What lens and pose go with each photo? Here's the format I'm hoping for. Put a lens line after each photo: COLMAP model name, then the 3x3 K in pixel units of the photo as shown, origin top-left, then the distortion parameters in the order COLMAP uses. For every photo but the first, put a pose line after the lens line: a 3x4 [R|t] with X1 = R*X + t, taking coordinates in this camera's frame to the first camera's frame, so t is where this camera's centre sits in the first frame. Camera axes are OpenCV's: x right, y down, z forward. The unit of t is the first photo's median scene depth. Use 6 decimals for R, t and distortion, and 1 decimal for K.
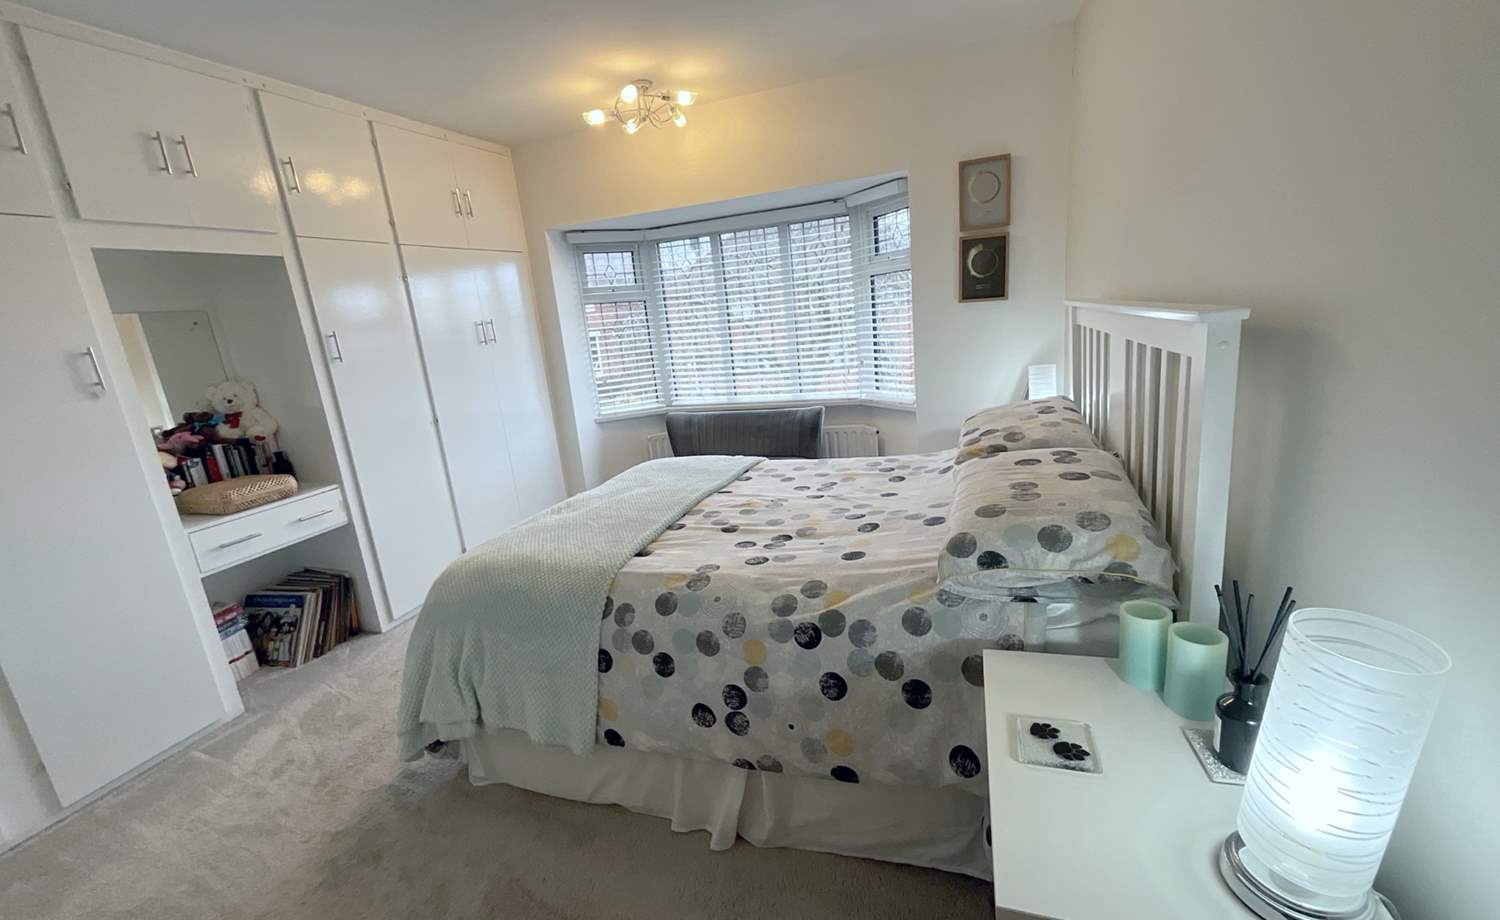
lens RADIAL K [[608.5, 0, 750.5], [0, 608.5, 457.2], [0, 0, 1]] dist [-0.001546, 0.000841]
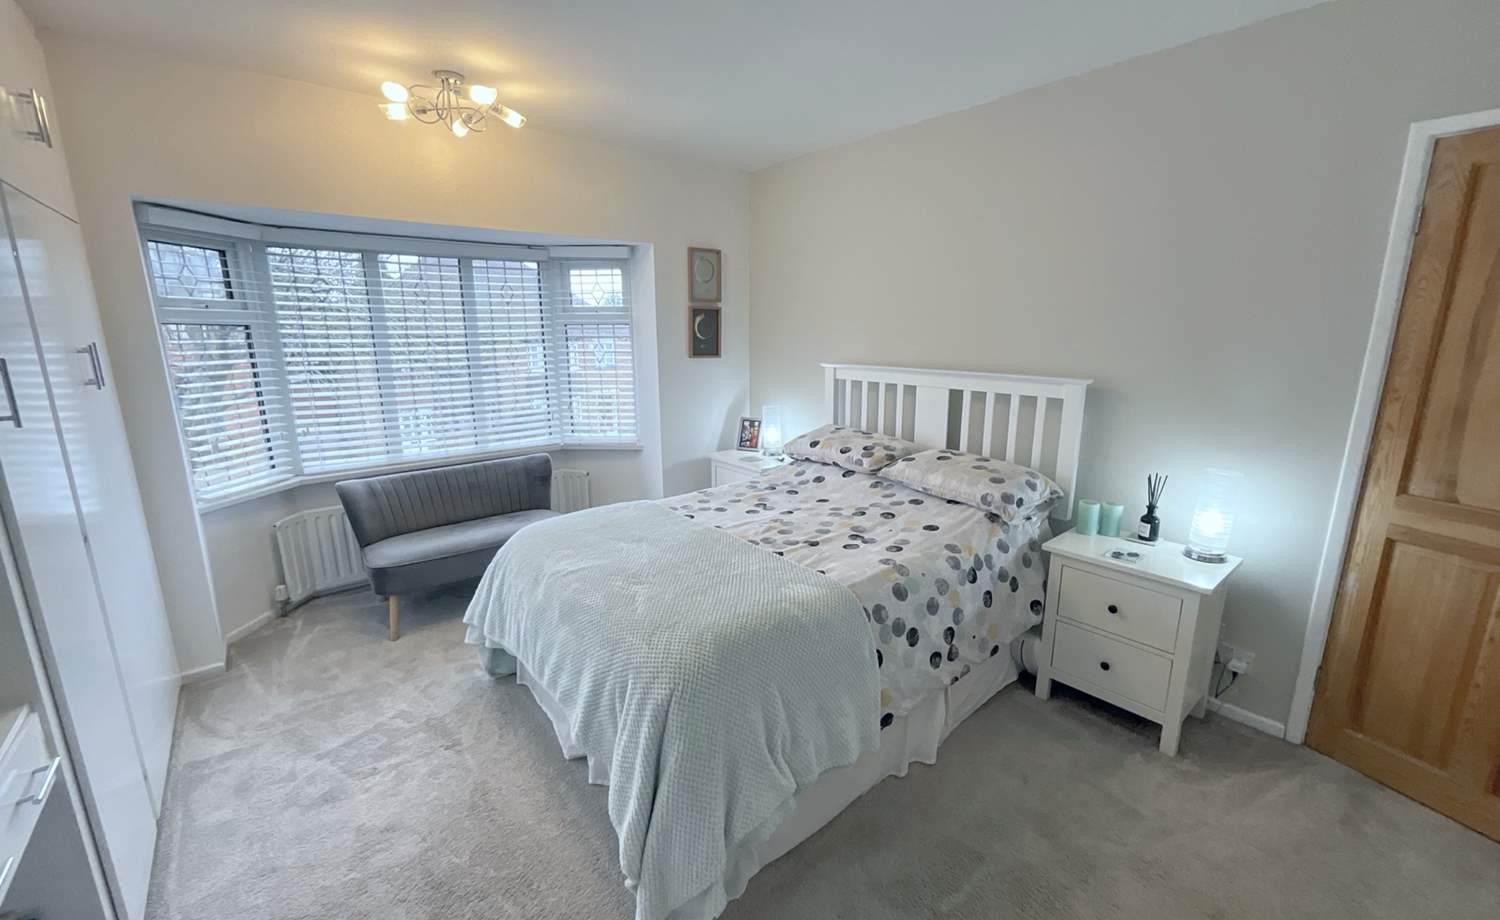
lens RADIAL K [[608.5, 0, 750.5], [0, 608.5, 457.2], [0, 0, 1]] dist [-0.001546, 0.000841]
pose [[0.519154, -0.090505, 0.849875, -0.906788], [0.151863, 0.988323, 0.012482, -0.068825], [-0.841081, 0.122584, 0.526836, 0.367604]]
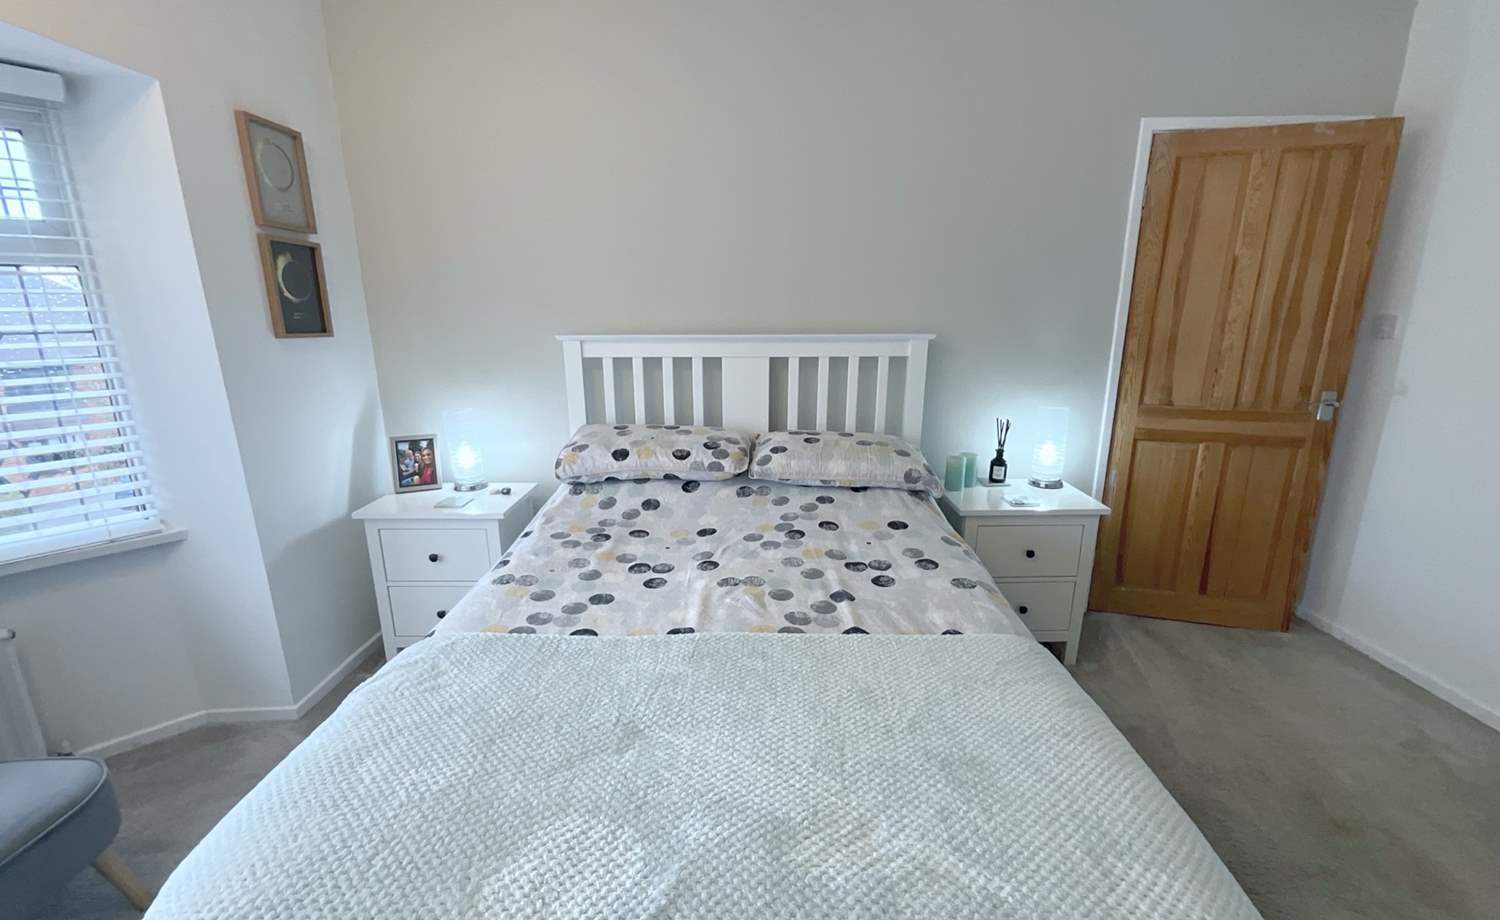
lens RADIAL K [[608.5, 0, 750.5], [0, 608.5, 457.2], [0, 0, 1]] dist [-0.001546, 0.000841]
pose [[-0.321275, -0.130809, 0.937908, -0.577055], [0.252335, 0.942781, 0.217925, -0.205807], [-0.912749, 0.306680, -0.269884, 1.039840]]
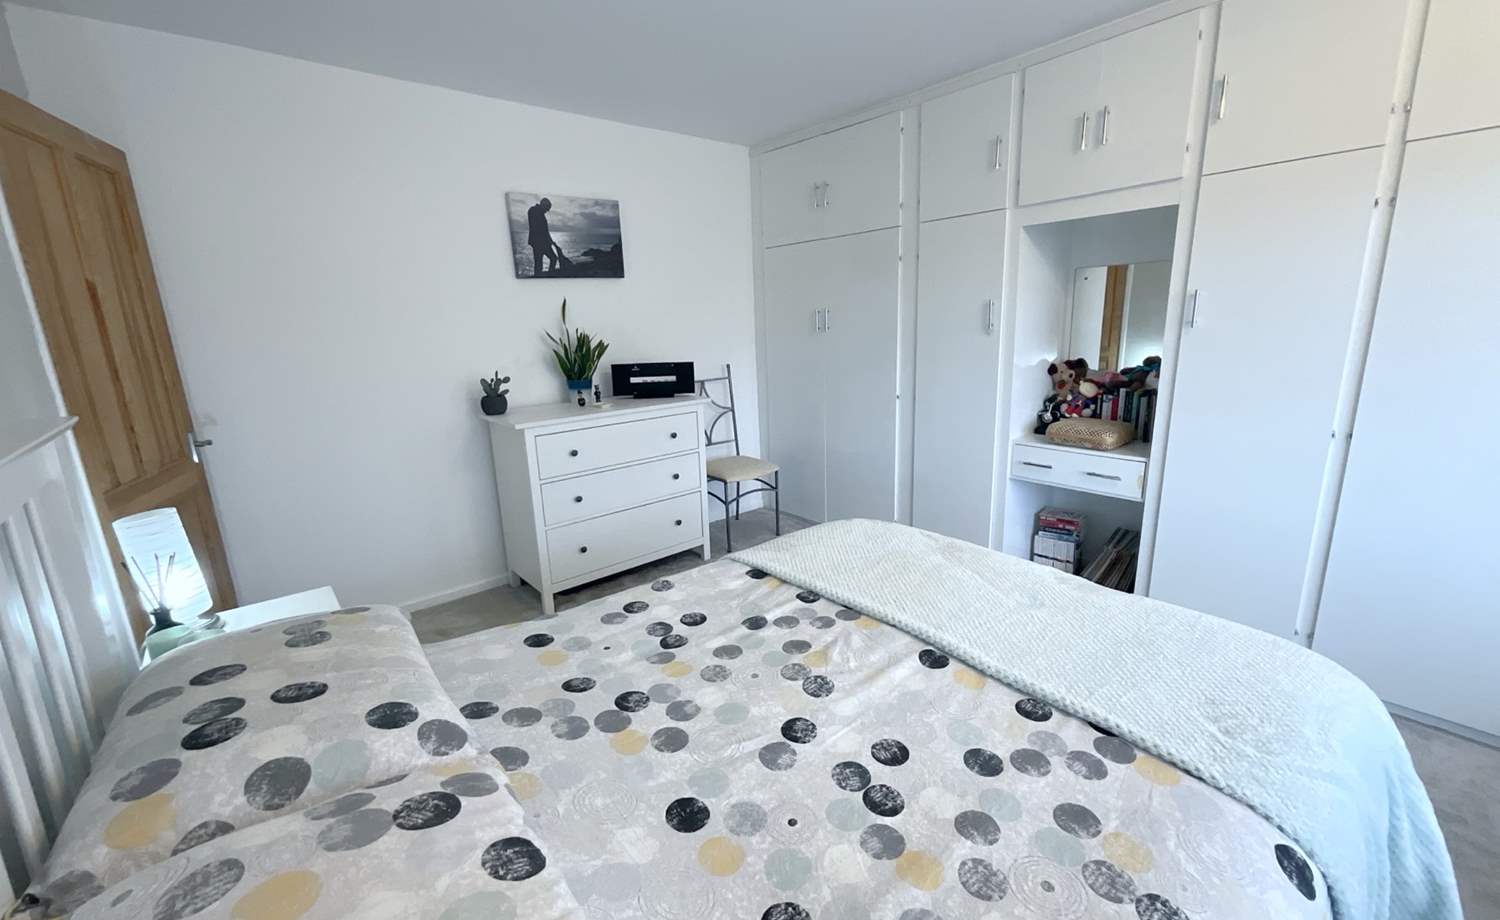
lens RADIAL K [[608.5, 0, 750.5], [0, 608.5, 457.2], [0, 0, 1]] dist [-0.001546, 0.000841]
pose [[-0.500971, 0.303332, -0.810566, 0.429159], [-0.119673, 0.903293, 0.411996, -0.312895], [0.857150, 0.303401, -0.416223, 1.028500]]
